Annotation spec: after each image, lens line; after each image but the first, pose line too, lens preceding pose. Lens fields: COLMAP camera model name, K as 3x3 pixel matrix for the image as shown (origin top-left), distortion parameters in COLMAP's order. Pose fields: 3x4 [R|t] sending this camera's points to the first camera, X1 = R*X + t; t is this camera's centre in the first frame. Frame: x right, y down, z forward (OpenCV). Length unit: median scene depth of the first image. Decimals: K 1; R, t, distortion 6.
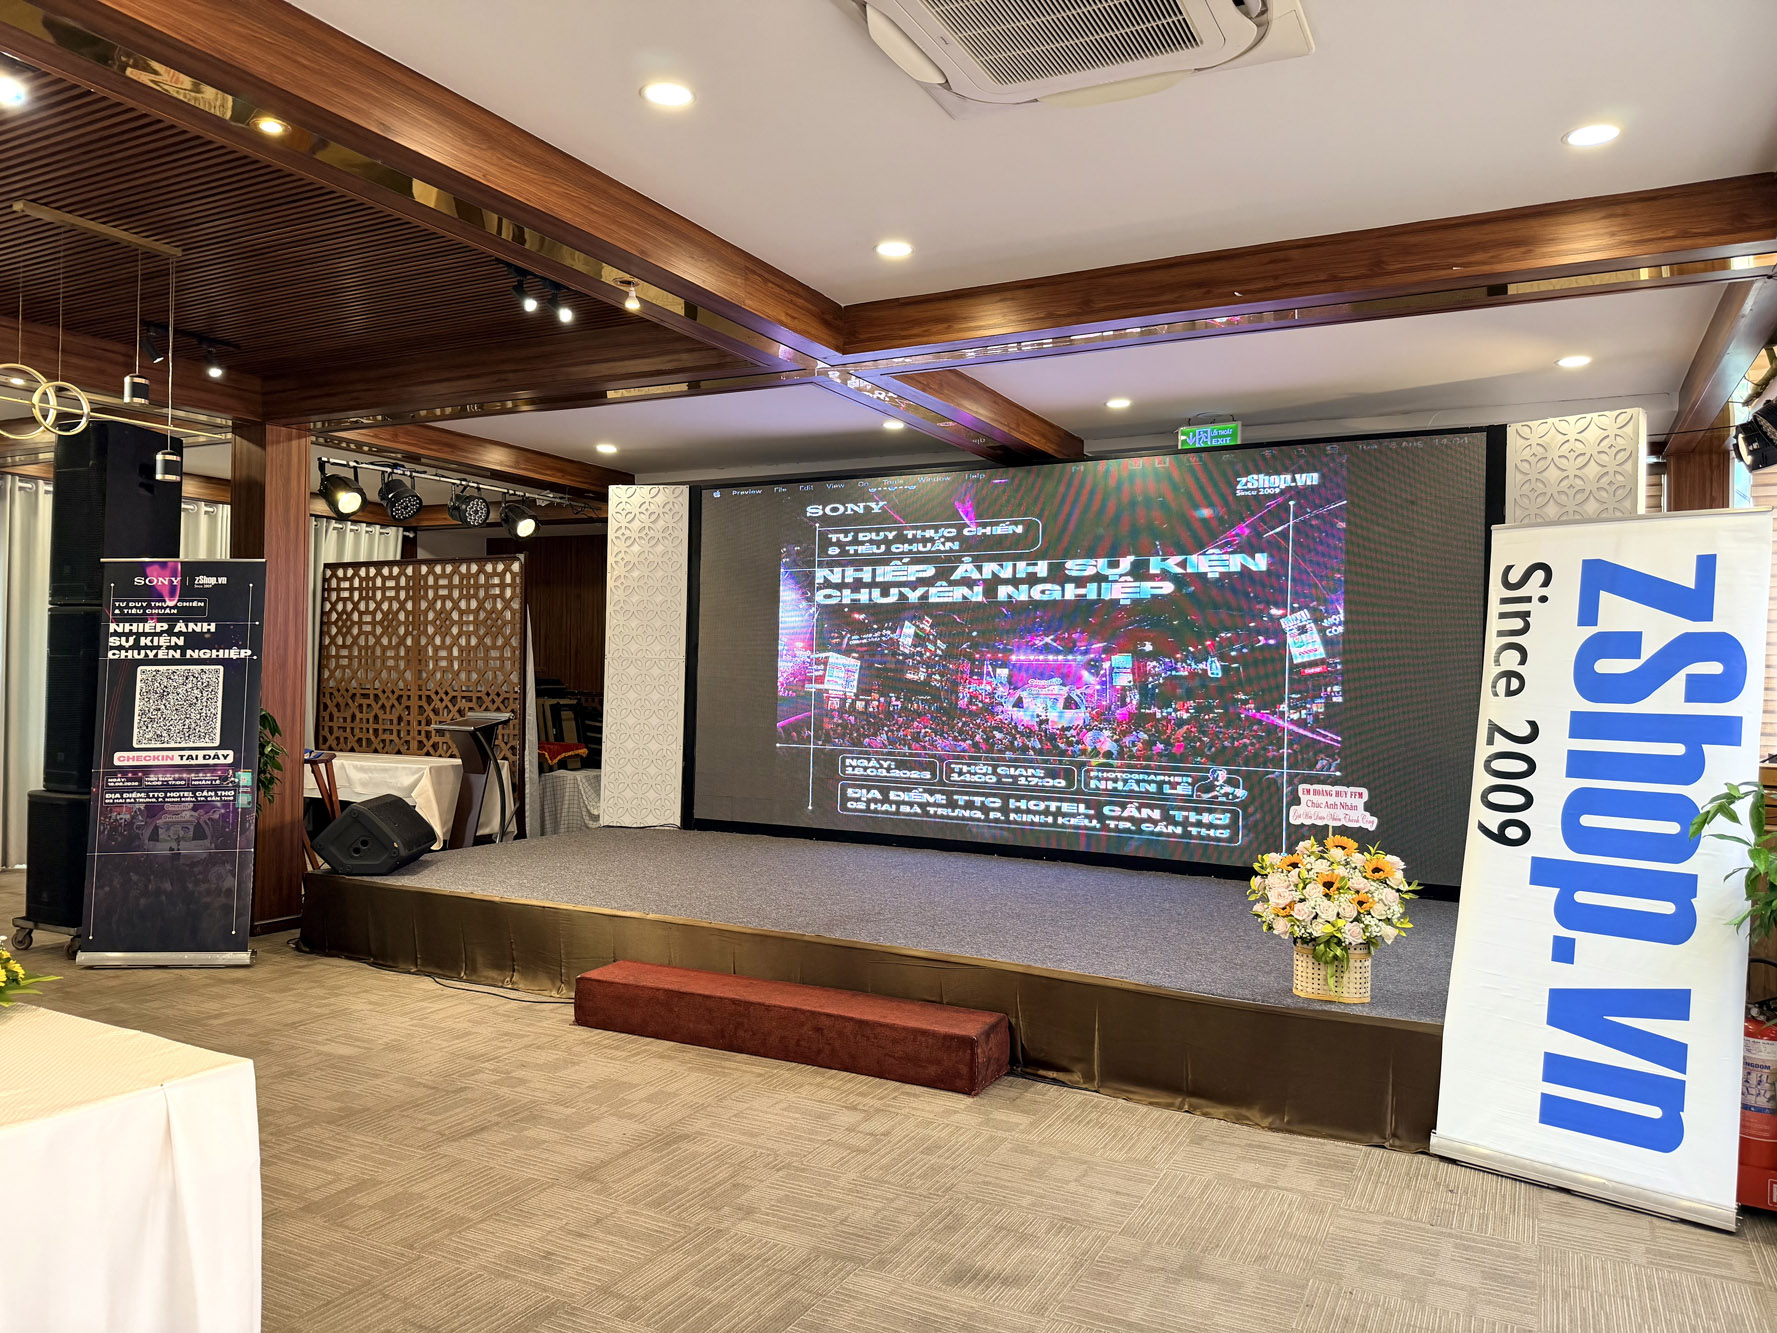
lens RADIAL K [[1245.3, 0, 894.9], [0, 1245.3, 669.1], [0, 0, 1]] dist [0.004448, -0.004262]
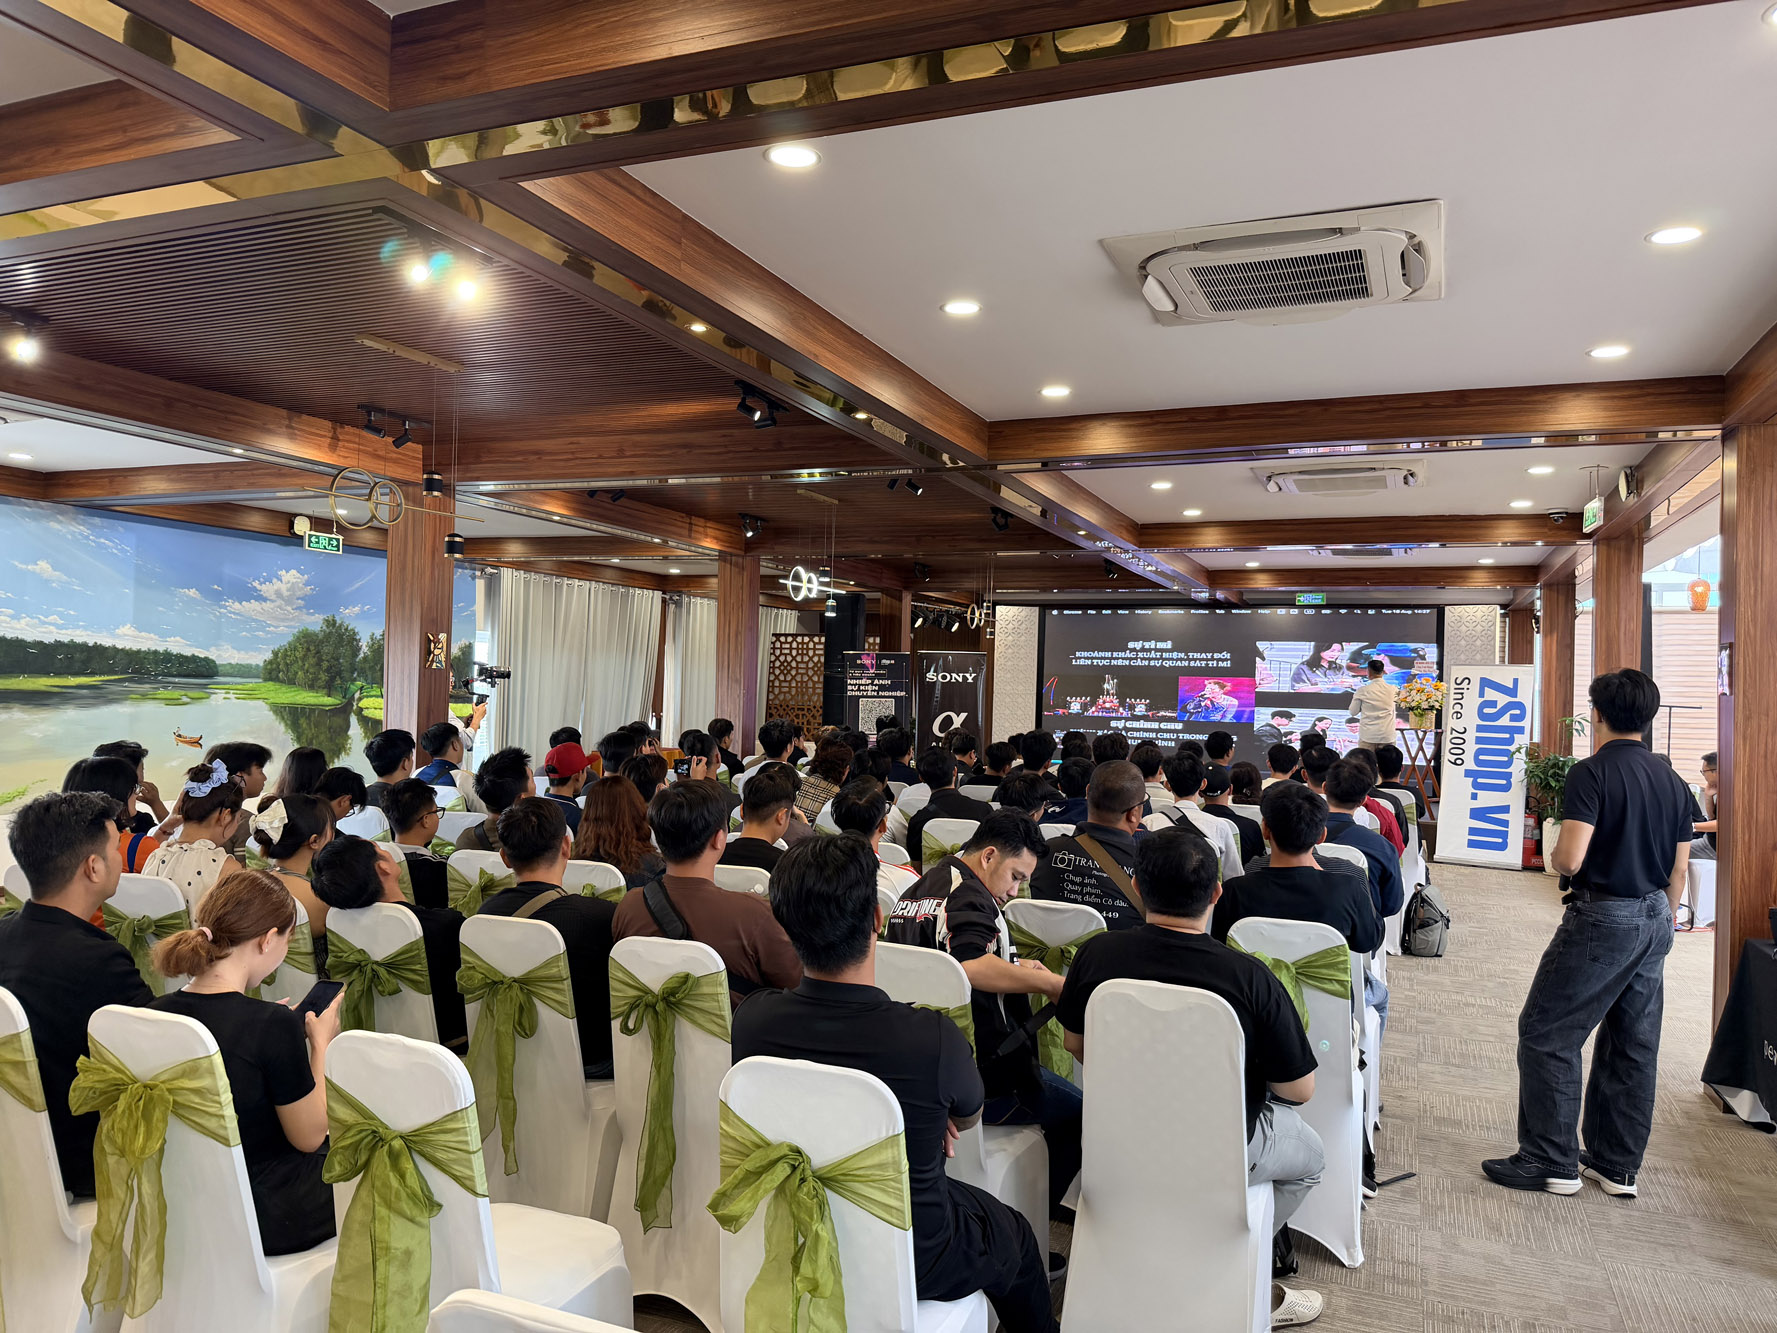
lens RADIAL K [[1245.3, 0, 882.7], [0, 1245.3, 664.1], [0, 0, 1]] dist [0.004448, -0.004262]
pose [[0.996591, 0.011179, 0.081738, -1.290564], [-0.010412, 0.999898, -0.009801, -0.076154], [-0.081839, 0.008917, 0.996606, -2.151205]]
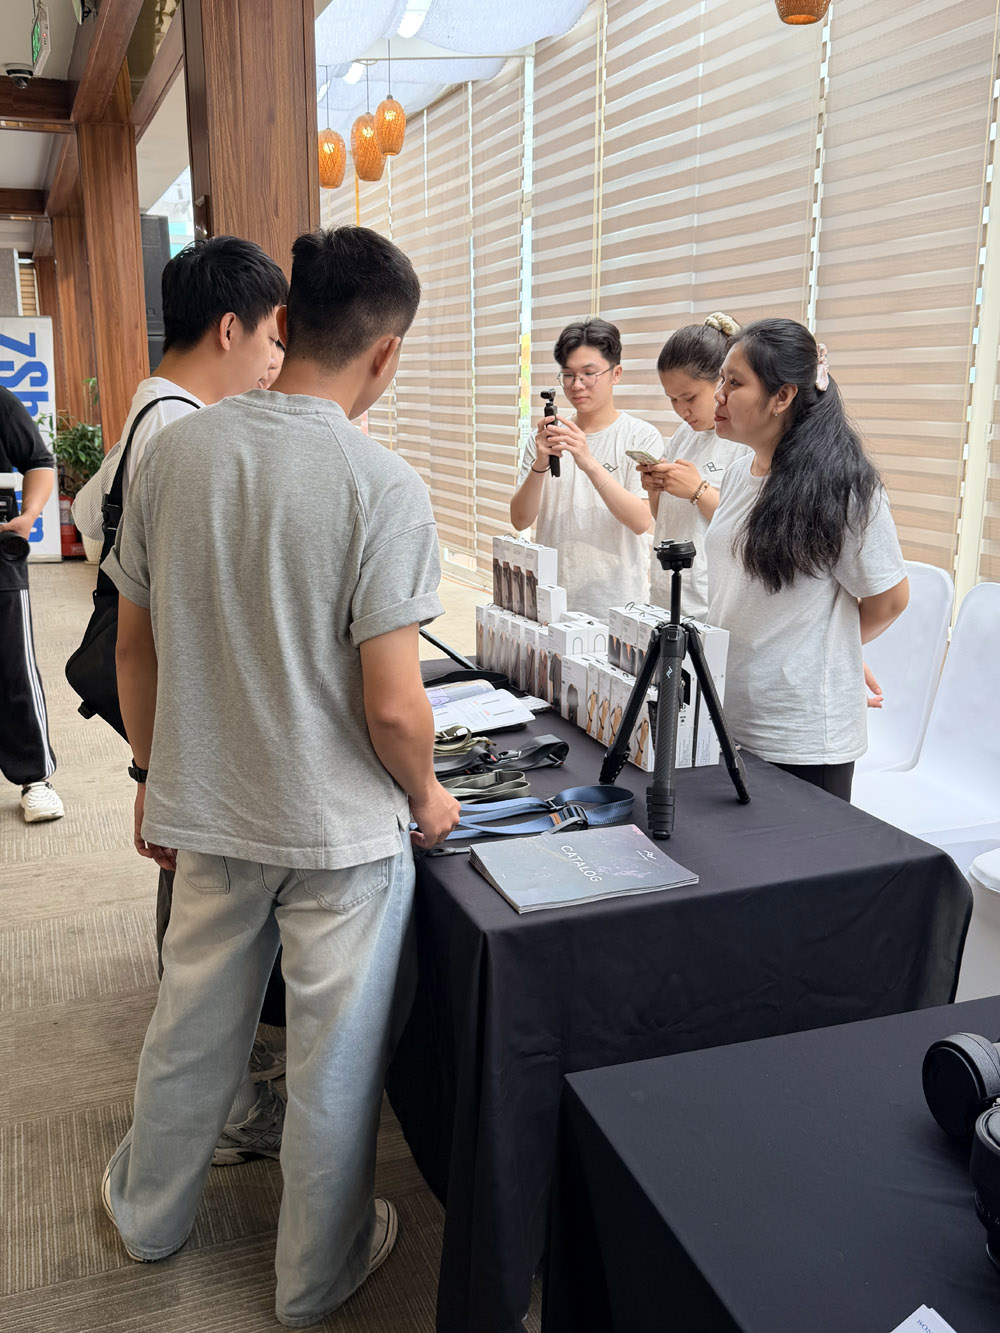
lens RADIAL K [[1204.4, 0, 499.8], [0, 1204.4, 670.0], [0, 0, 1]] dist [0.006123, 0.001085]
pose [[0.649414, -0.192816, 0.735583, -0.778185], [0.008689, 0.969138, 0.246366, -0.014999], [-0.760385, -0.153602, 0.631047, -1.569334]]
